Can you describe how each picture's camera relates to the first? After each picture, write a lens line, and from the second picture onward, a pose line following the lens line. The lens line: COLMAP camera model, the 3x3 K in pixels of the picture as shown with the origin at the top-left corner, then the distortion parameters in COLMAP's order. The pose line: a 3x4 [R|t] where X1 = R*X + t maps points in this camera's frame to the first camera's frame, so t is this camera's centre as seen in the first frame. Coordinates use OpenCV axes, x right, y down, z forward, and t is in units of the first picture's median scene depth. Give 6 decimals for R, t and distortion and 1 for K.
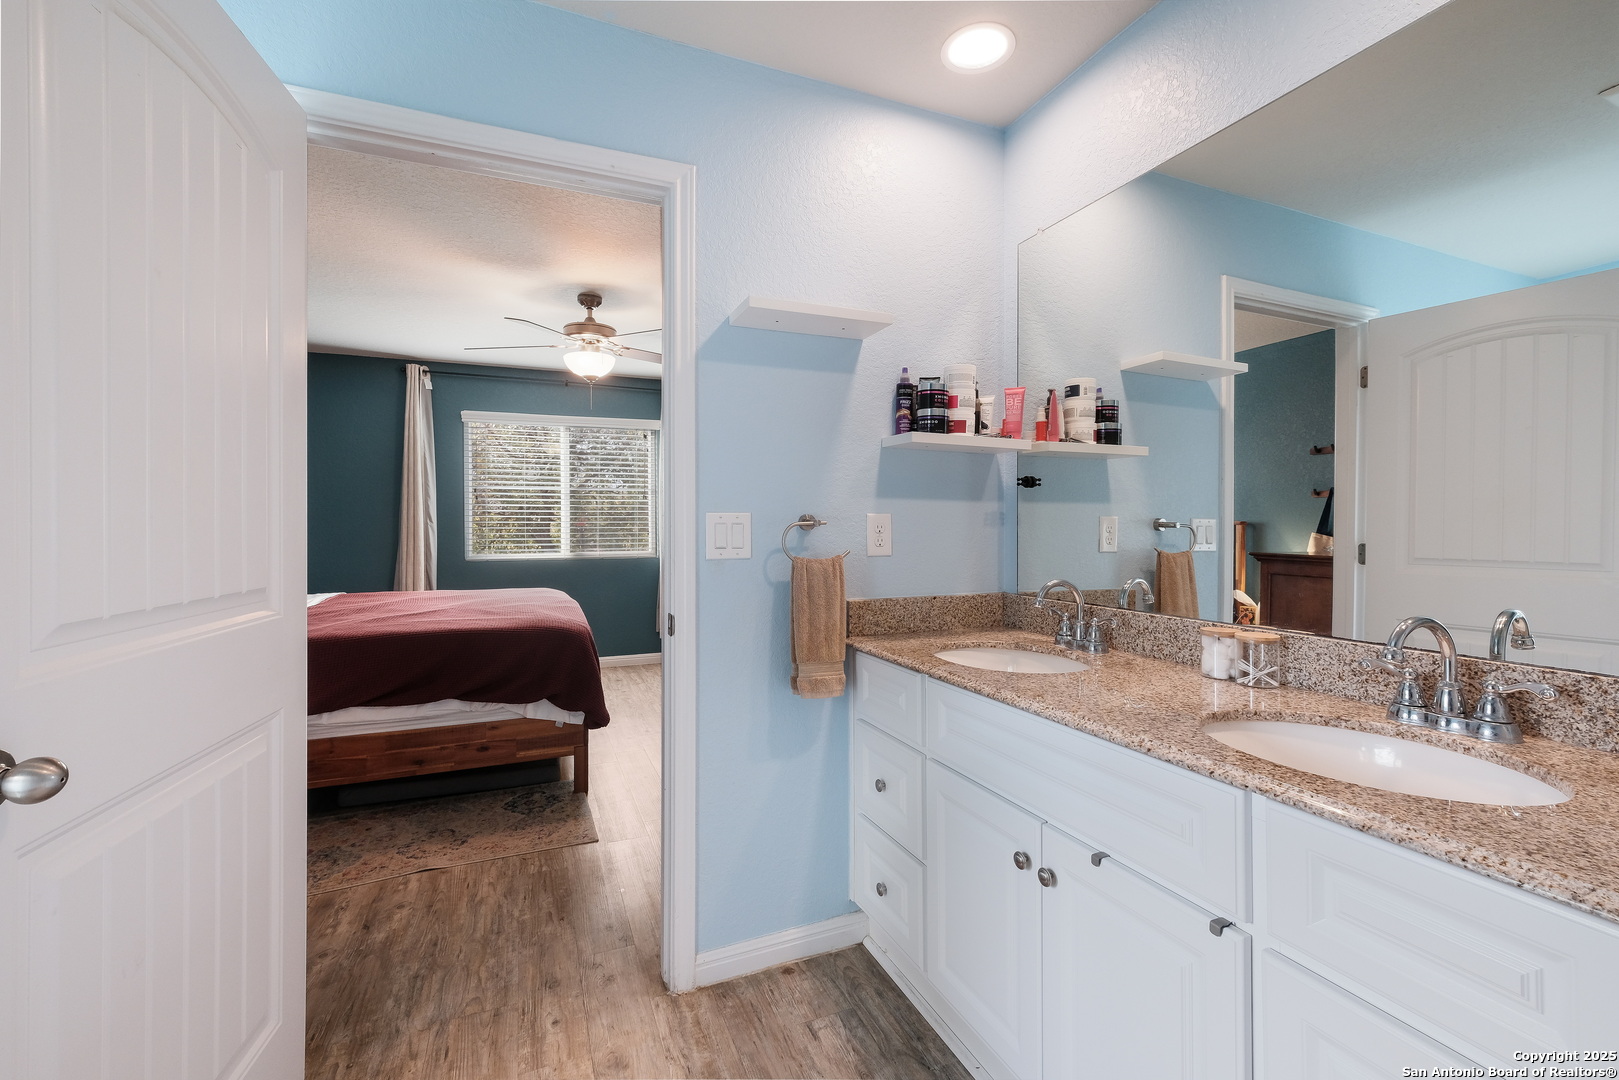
lens RADIAL K [[699.0, 0, 818.7], [0, 699.0, 534.5], [0, 0, 1]] dist [0.001322, 0.000443]
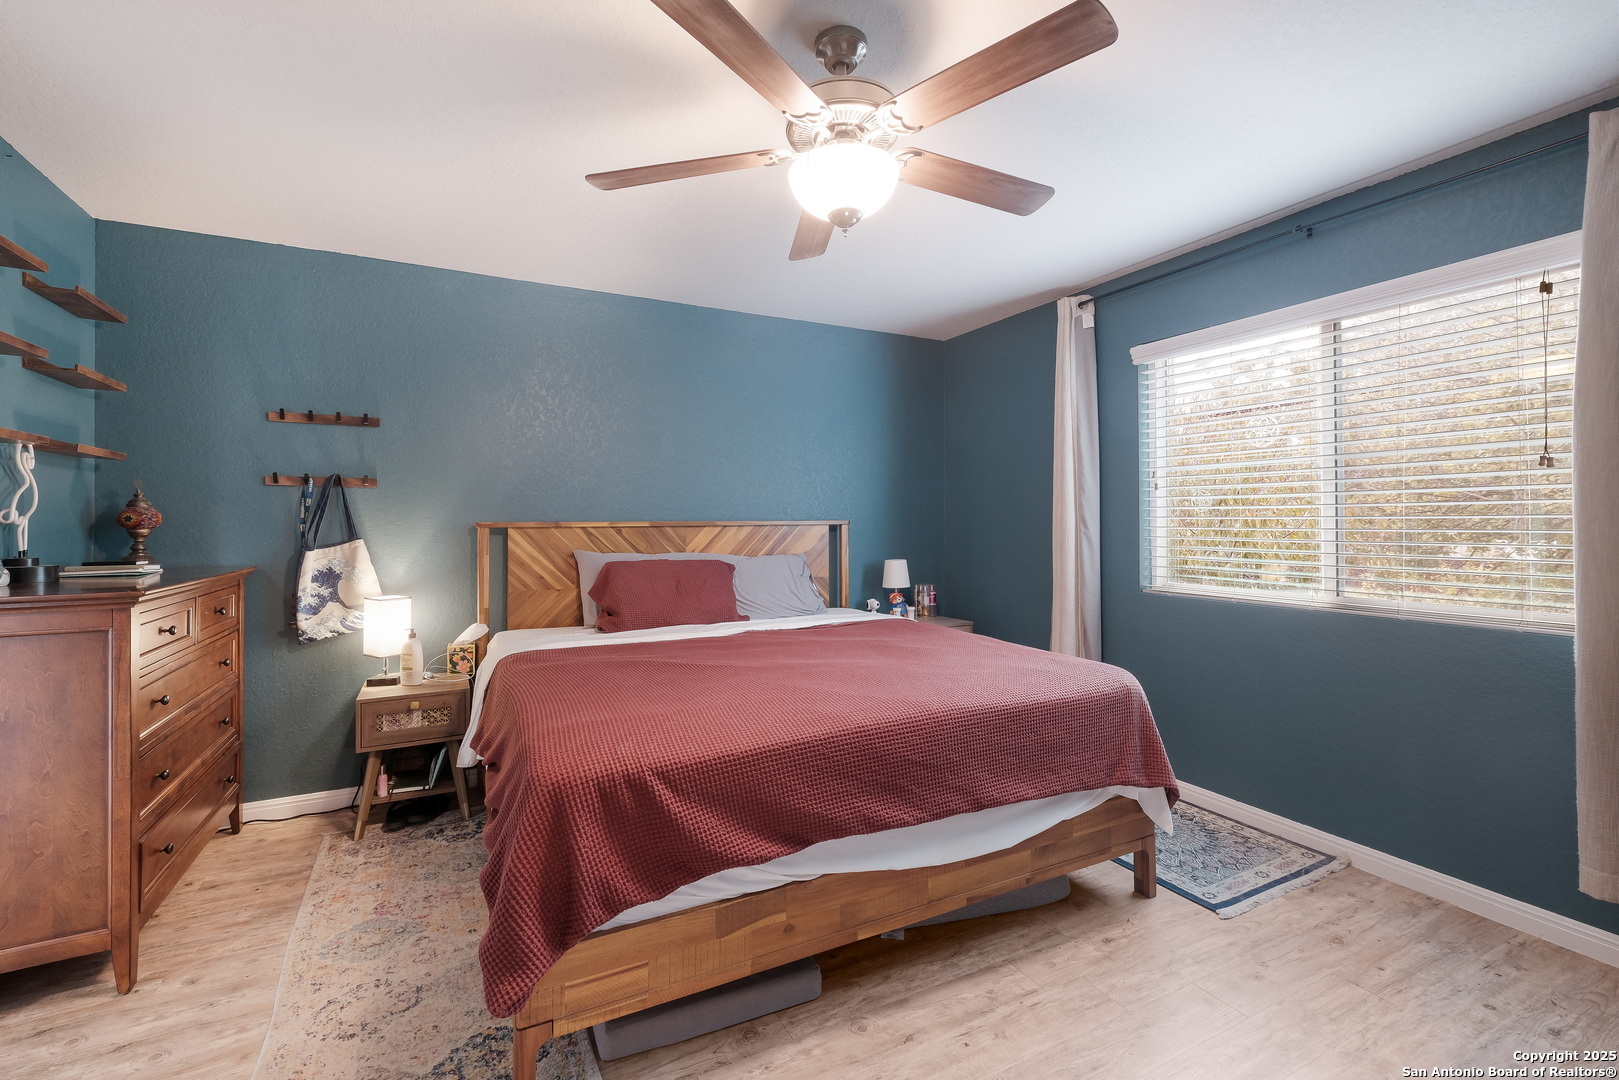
lens RADIAL K [[699.0, 0, 808.6], [0, 699.0, 520.9], [0, 0, 1]] dist [0.001322, 0.000443]
pose [[0.067173, -0.005289, -0.997727, 0.142433], [-0.012919, 0.999898, -0.006170, -0.030812], [0.997658, 0.013304, 0.067098, 1.179922]]
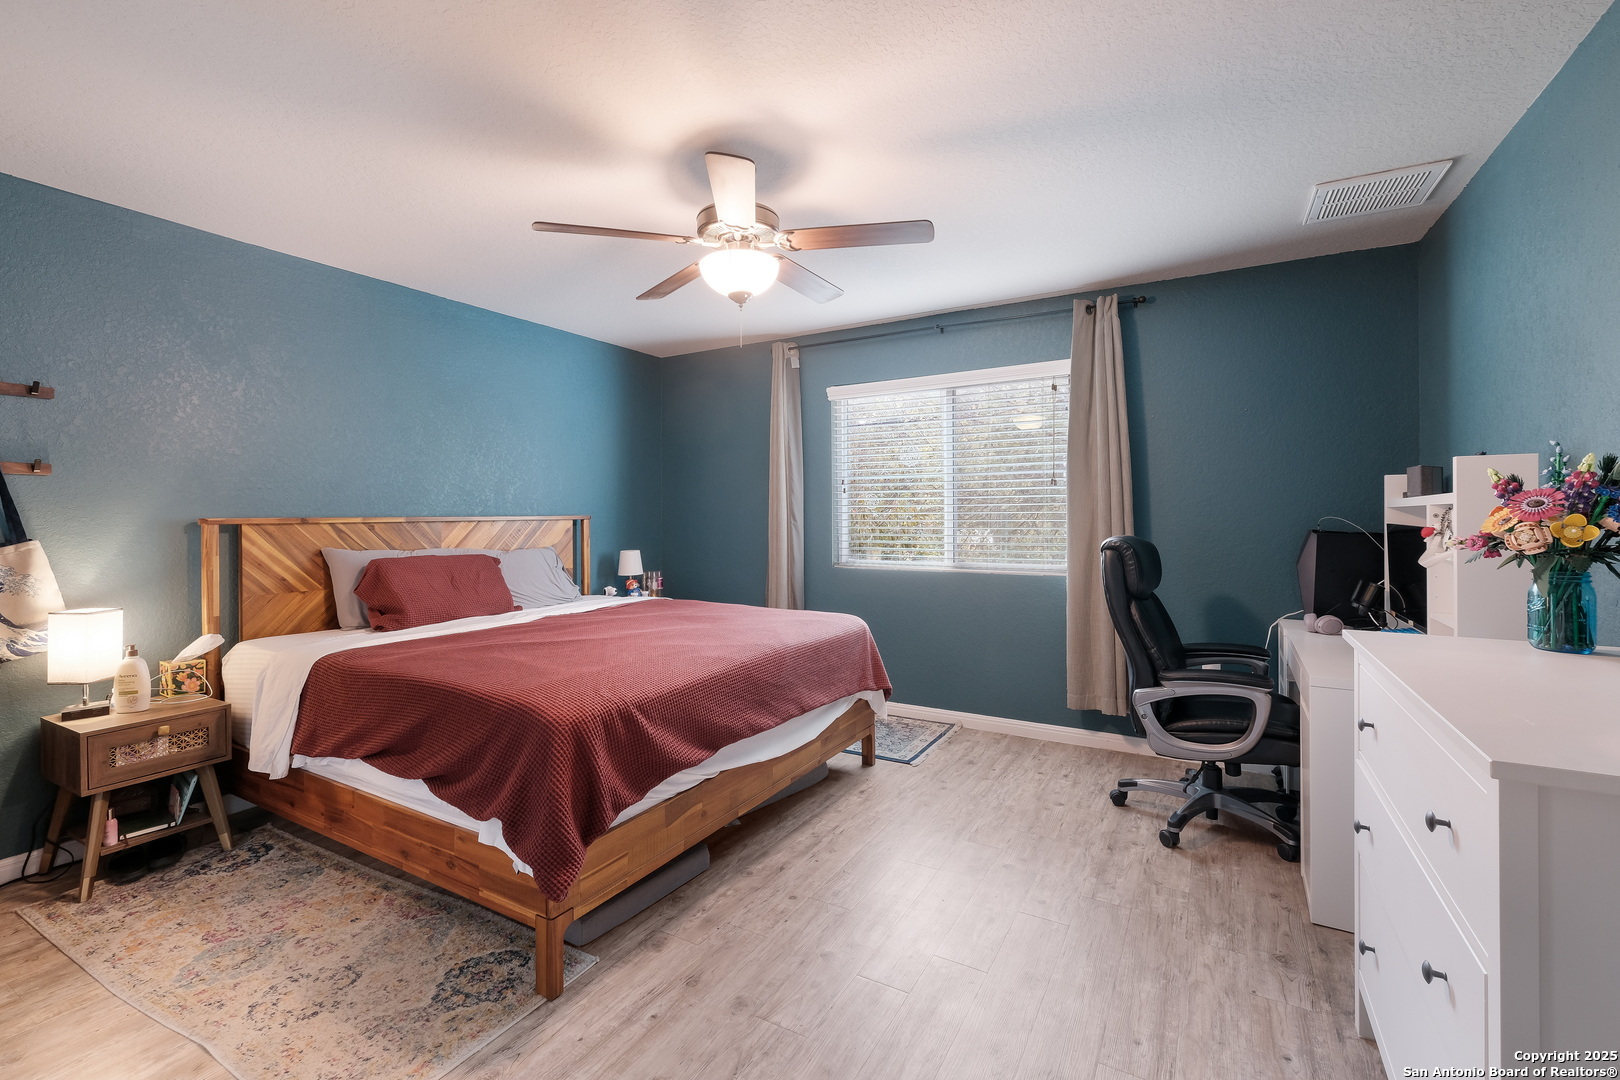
lens RADIAL K [[699.4, 0, 805.5], [0, 699.4, 531.2], [0, 0, 1]] dist [0.001322, 0.000443]
pose [[0.590214, 0.009884, -0.807186, 0.258759], [-0.004145, 0.999949, 0.009214, -0.023695], [0.807236, -0.002092, 0.590225, 0.848310]]
